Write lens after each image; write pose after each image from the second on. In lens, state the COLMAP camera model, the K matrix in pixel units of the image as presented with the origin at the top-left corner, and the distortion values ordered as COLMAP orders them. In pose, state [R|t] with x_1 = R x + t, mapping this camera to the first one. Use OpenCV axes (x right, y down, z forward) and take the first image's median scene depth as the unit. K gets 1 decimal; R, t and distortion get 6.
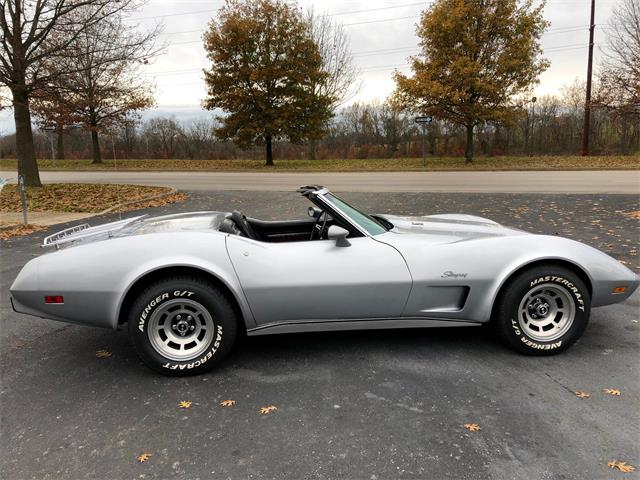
lens RADIAL K [[533.6, 0, 320.0], [0, 533.6, 240.0], [0, 0, 1]] dist [0.022840, -0.023324]
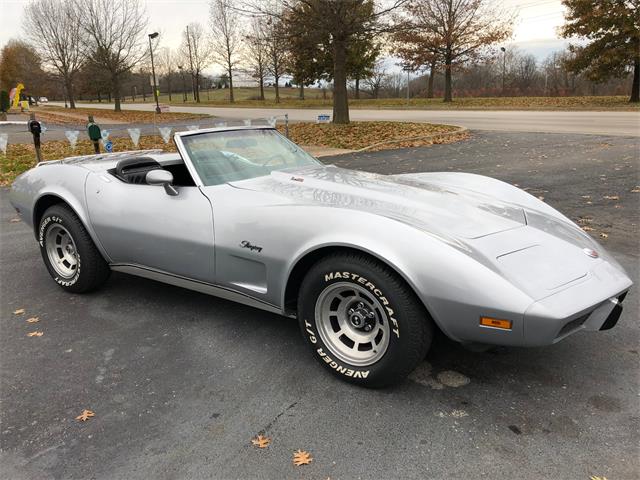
lens RADIAL K [[533.6, 0, 320.0], [0, 533.6, 240.0], [0, 0, 1]] dist [0.022840, -0.023324]
pose [[0.743729, 0.162100, -0.648530, 0.813064], [-0.088963, 0.985525, 0.144310, -0.064371], [0.662535, -0.049632, 0.747385, 0.467747]]
